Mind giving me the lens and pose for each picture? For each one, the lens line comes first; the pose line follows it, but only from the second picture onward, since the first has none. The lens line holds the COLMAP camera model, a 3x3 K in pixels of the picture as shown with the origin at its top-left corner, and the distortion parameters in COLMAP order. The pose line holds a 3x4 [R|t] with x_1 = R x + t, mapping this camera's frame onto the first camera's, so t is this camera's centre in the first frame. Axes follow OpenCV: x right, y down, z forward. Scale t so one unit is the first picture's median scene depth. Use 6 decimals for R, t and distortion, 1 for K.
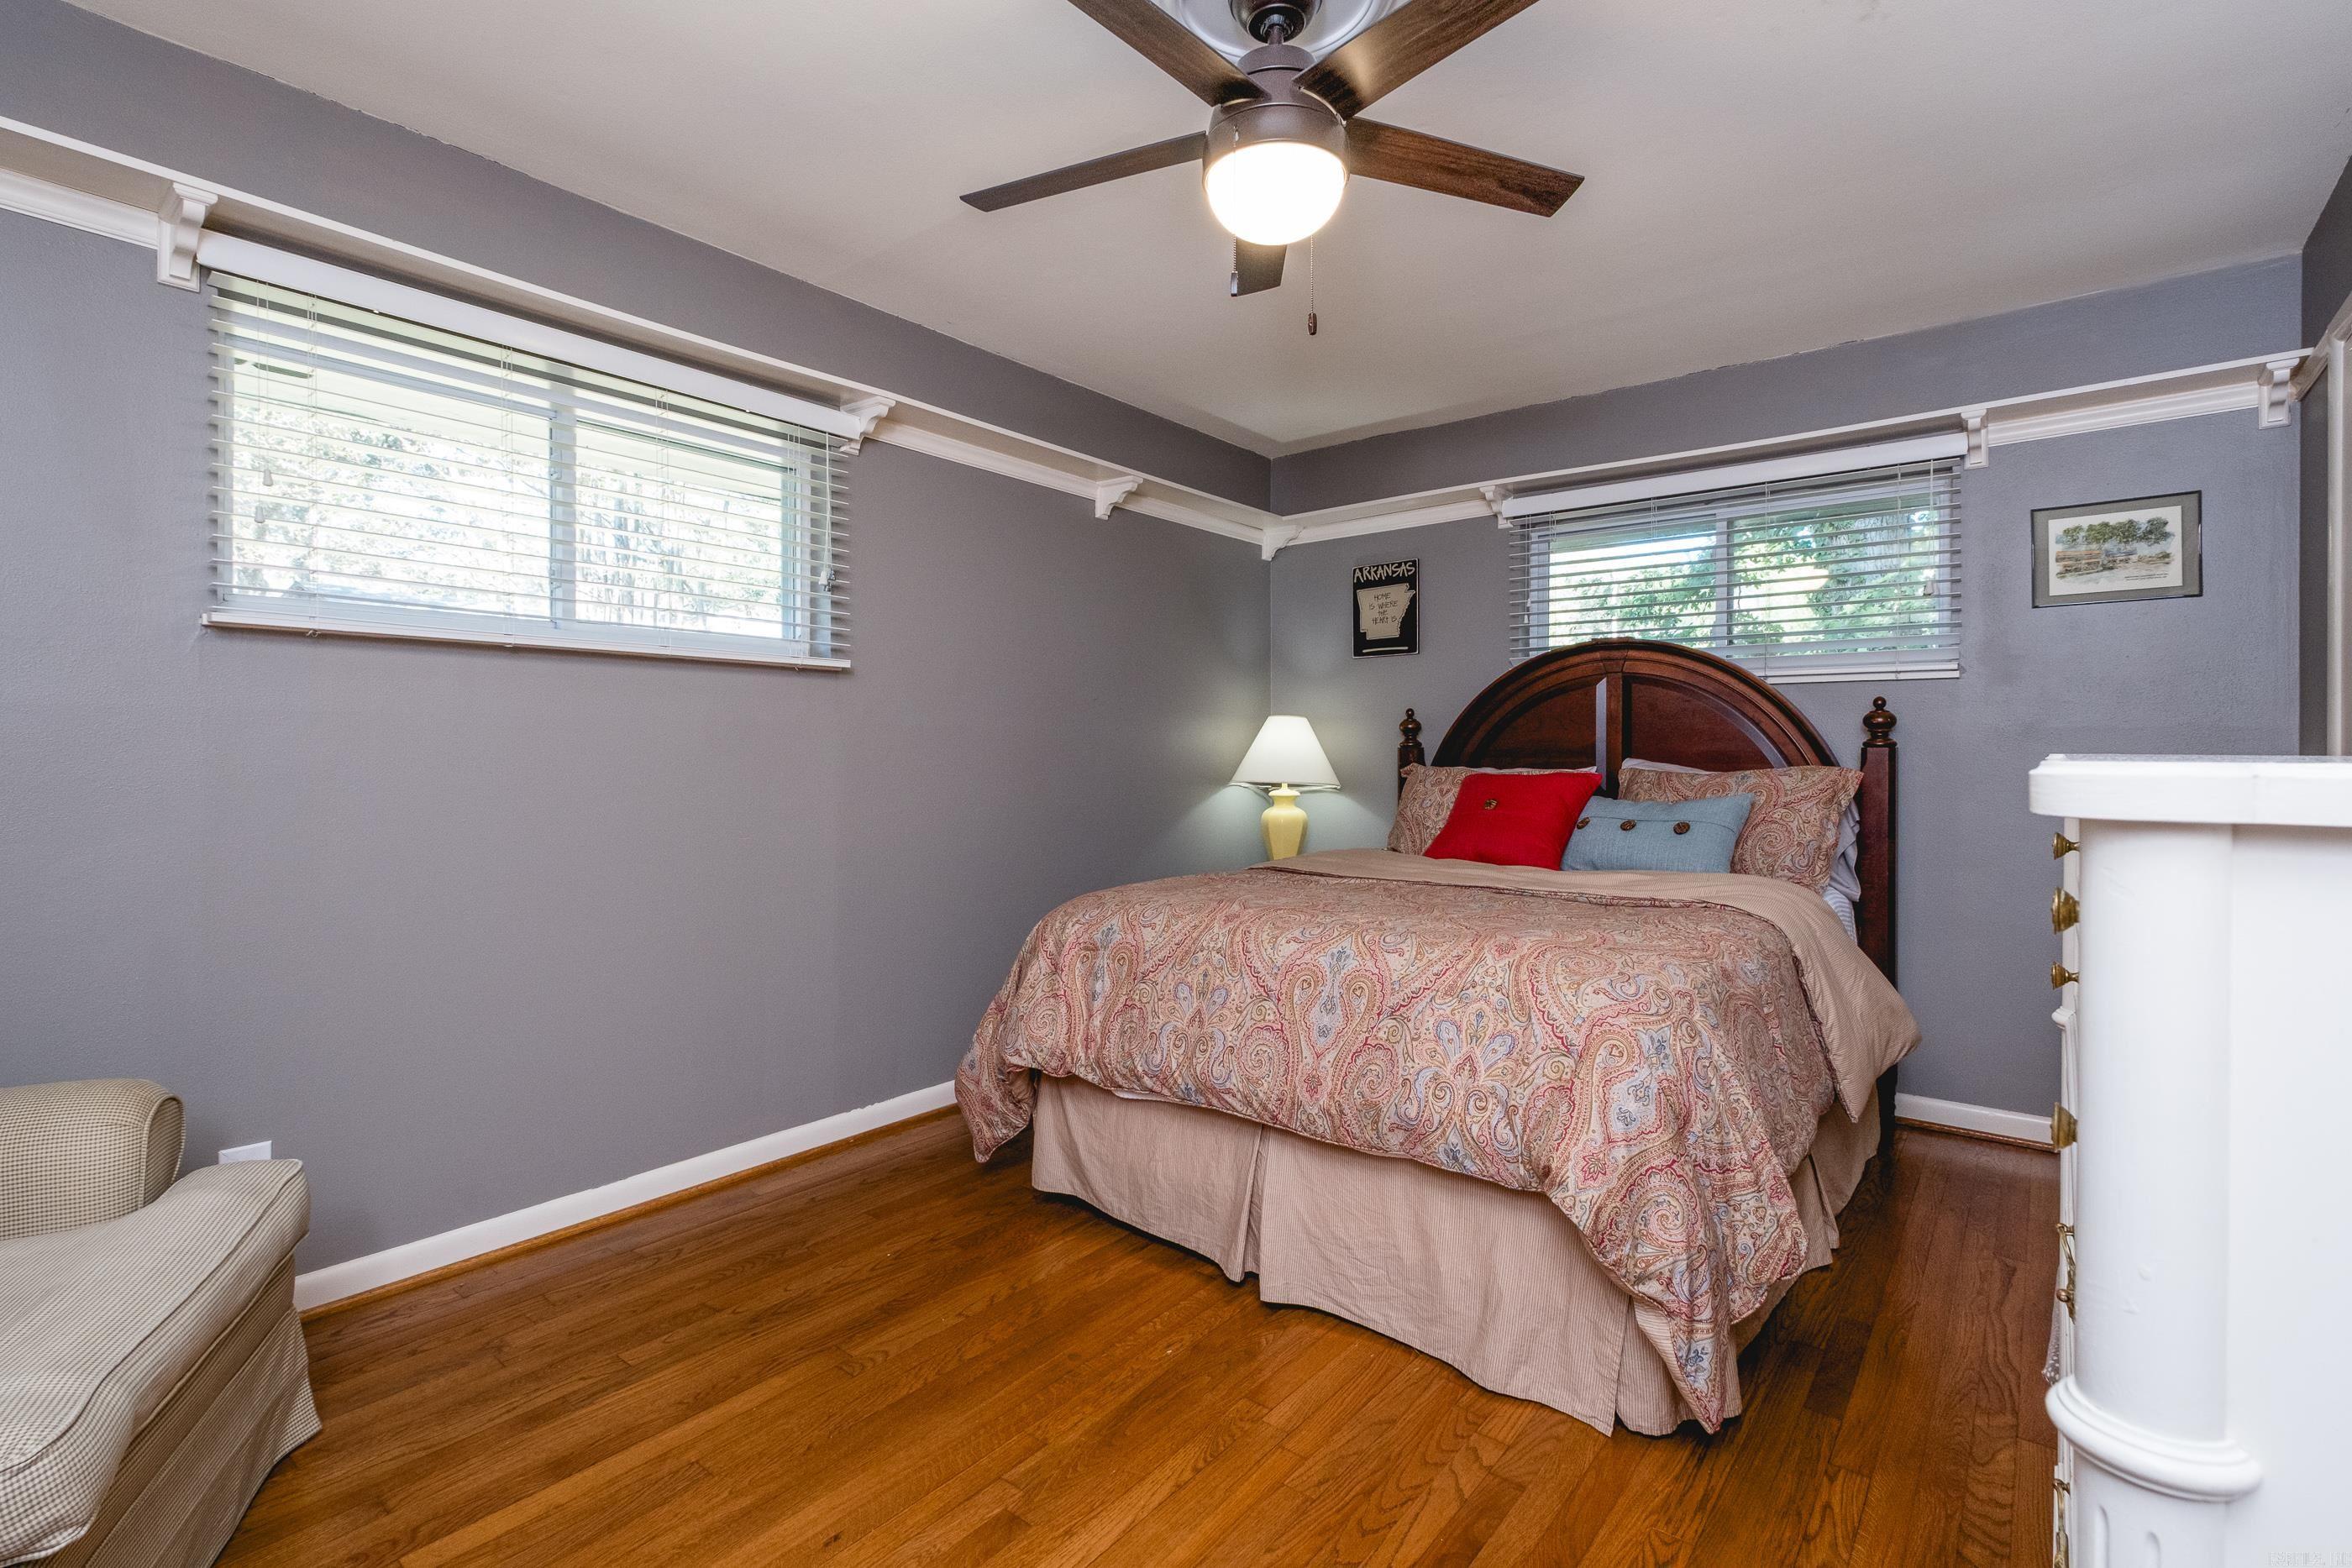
lens RADIAL K [[1017.1, 0, 1184.2], [0, 1017.1, 772.1], [0, 0, 1]] dist [0.007739, -0.004502]
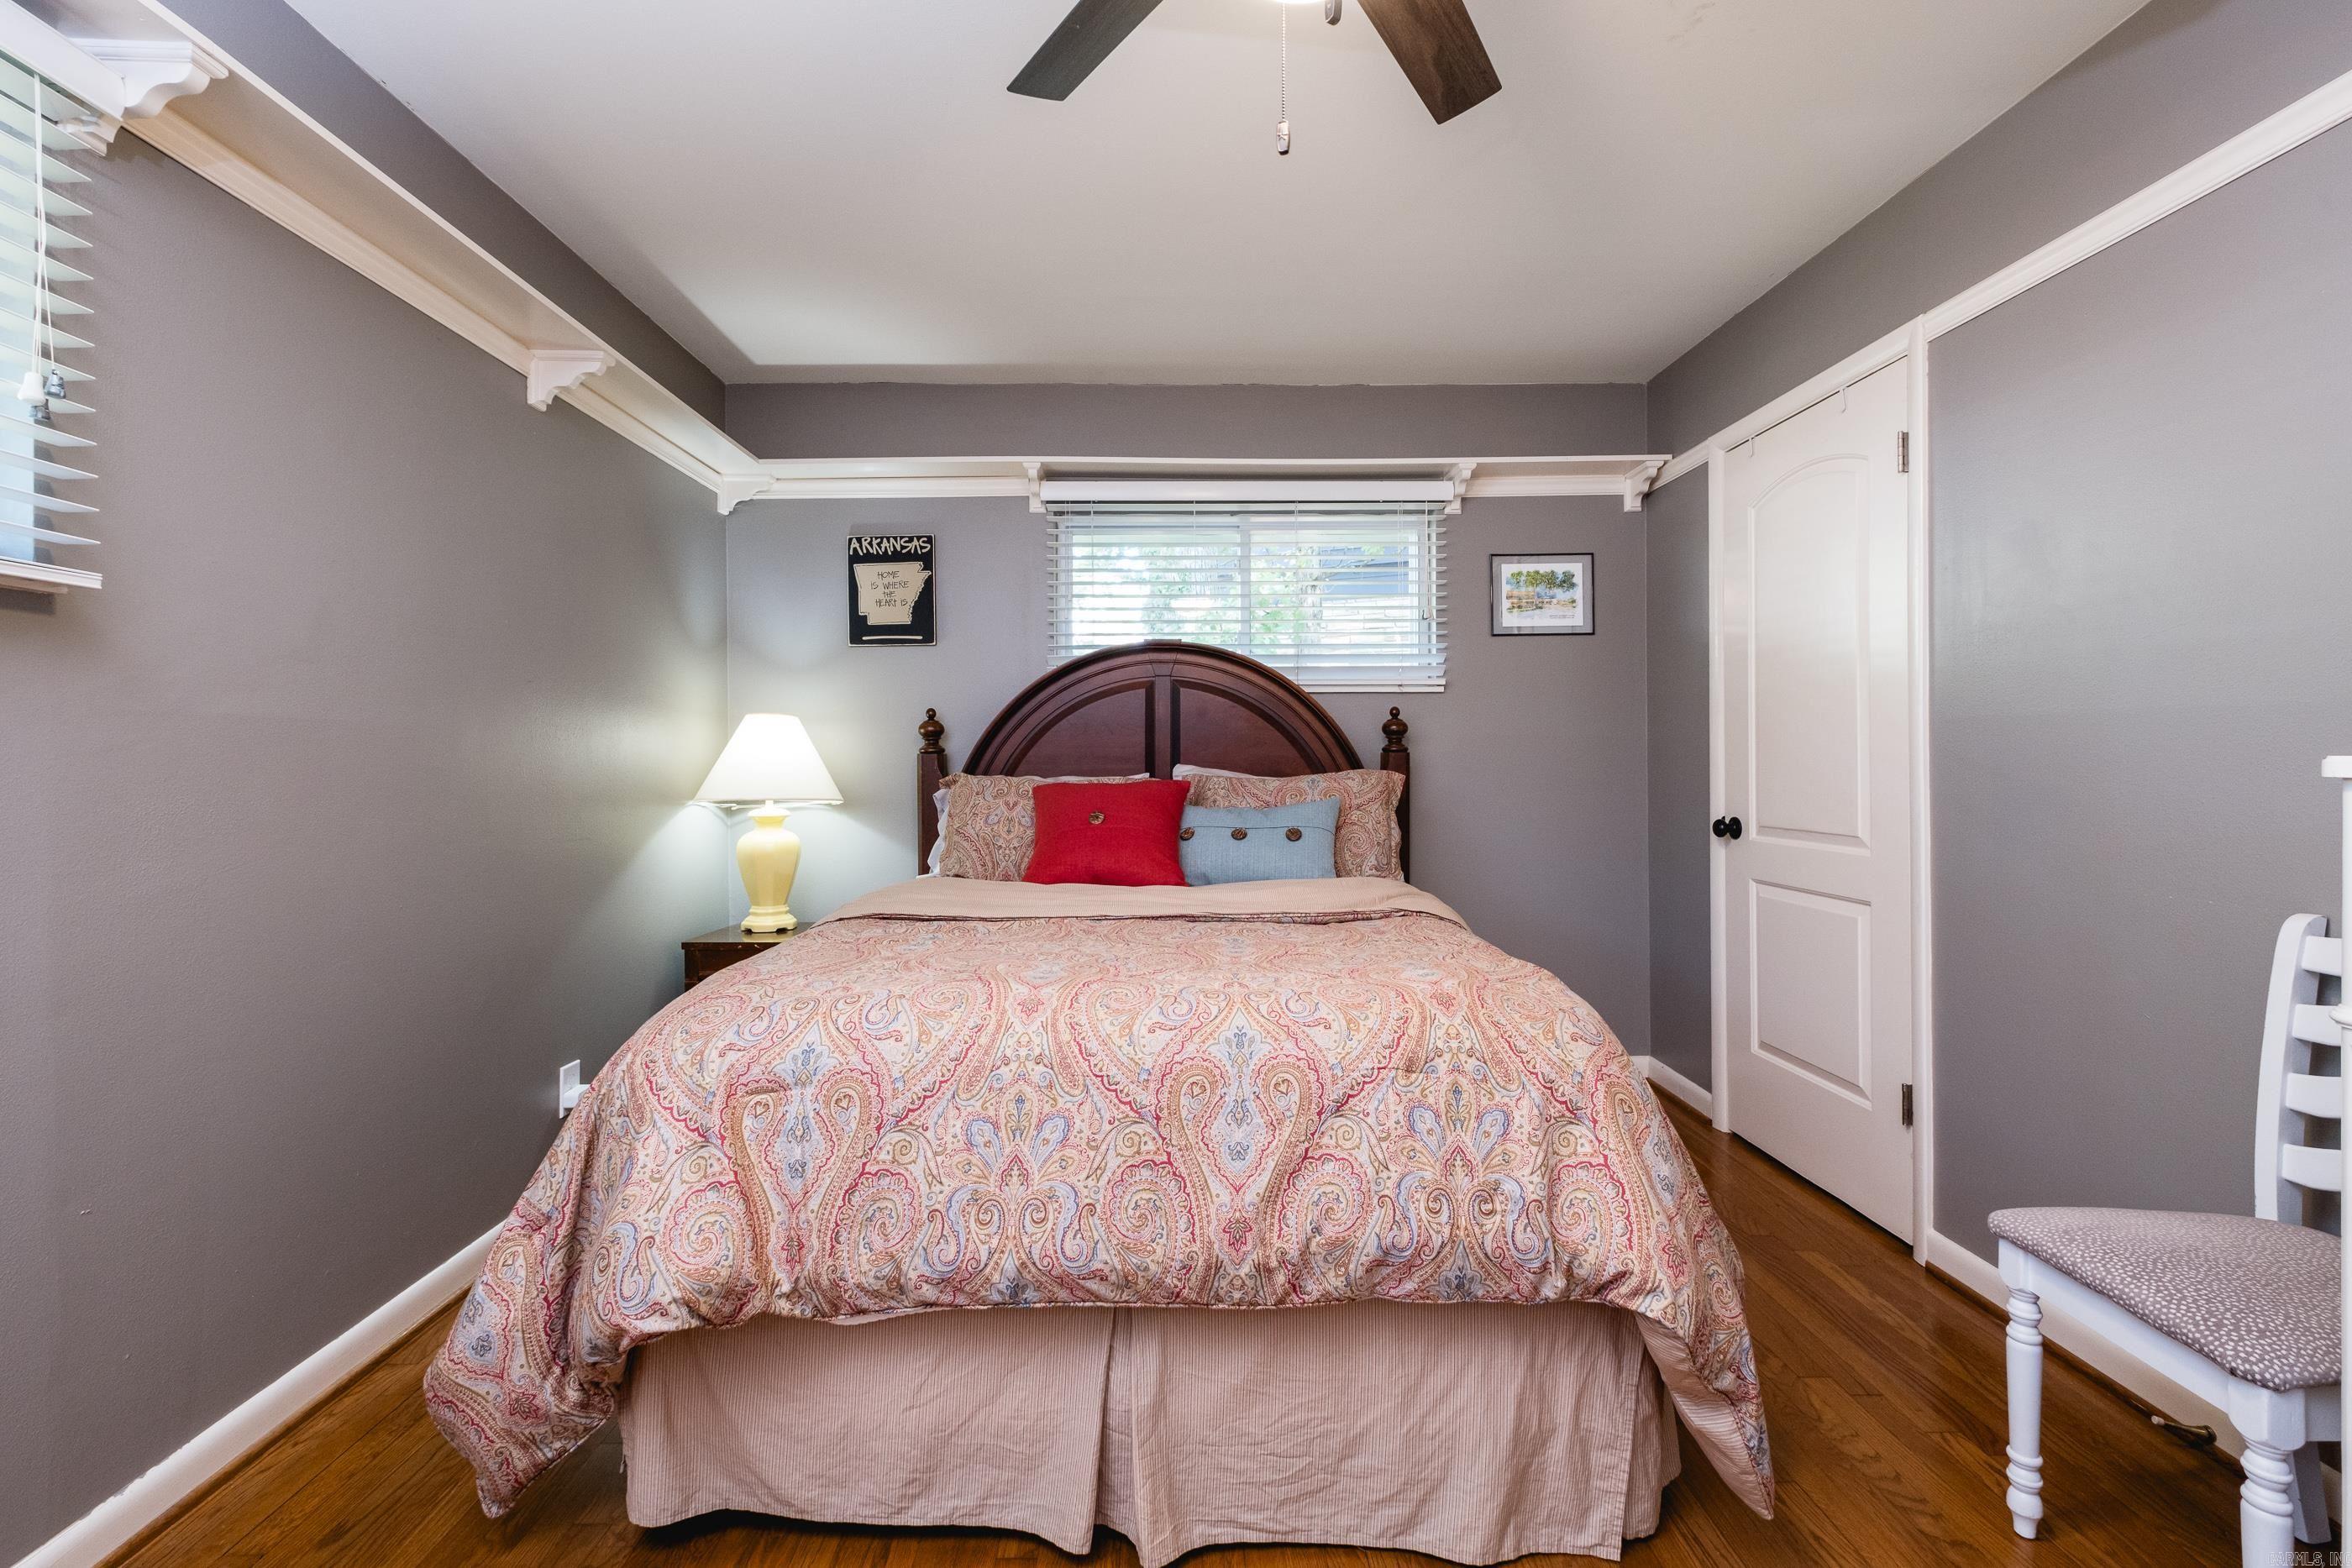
lens RADIAL K [[1017.1, 0, 1163.9], [0, 1017.1, 765.1], [0, 0, 1]] dist [0.007739, -0.004502]
pose [[0.789772, -0.009955, 0.613320, -0.198278], [0.018690, 0.999795, -0.007840, -0.005982], [-0.613116, 0.017655, 0.789796, 0.275375]]
